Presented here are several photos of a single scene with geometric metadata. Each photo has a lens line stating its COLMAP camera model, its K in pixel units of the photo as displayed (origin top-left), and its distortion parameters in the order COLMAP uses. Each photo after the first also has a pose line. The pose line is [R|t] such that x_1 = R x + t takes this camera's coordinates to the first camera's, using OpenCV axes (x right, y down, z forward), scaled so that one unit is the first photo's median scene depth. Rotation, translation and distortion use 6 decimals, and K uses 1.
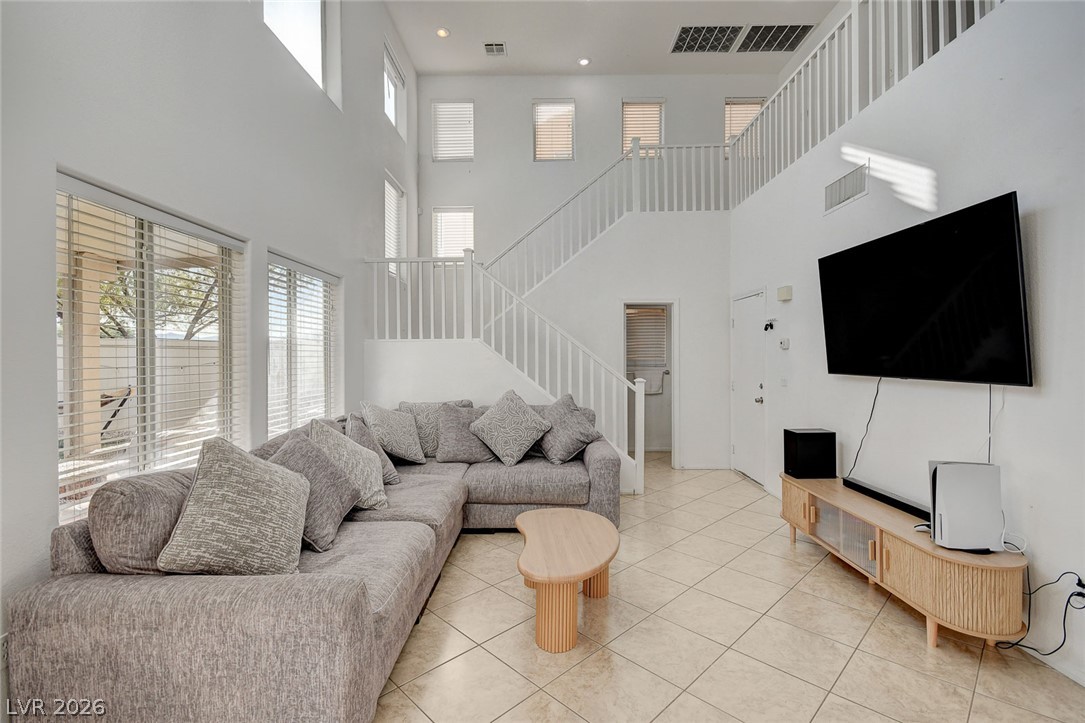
lens RADIAL K [[486.6, 0, 540.6], [0, 486.6, 359.0], [0, 0, 1]] dist [0.002391, -0.000076]
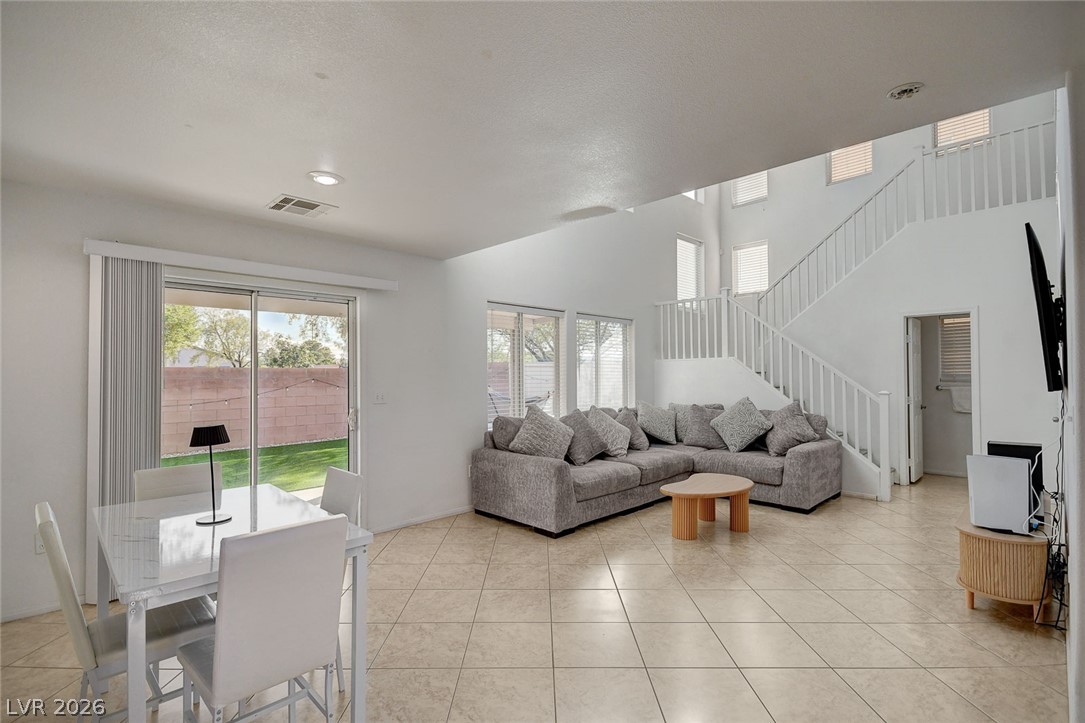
lens RADIAL K [[508.7, 0, 541.6], [0, 508.7, 365.8], [0, 0, 1]] dist [-0.000218, -0.000198]
pose [[0.714121, -0.015171, -0.699858, 0.539279], [-0.000480, 0.999754, -0.022162, 0.013399], [0.700022, 0.016162, 0.713938, -0.364102]]
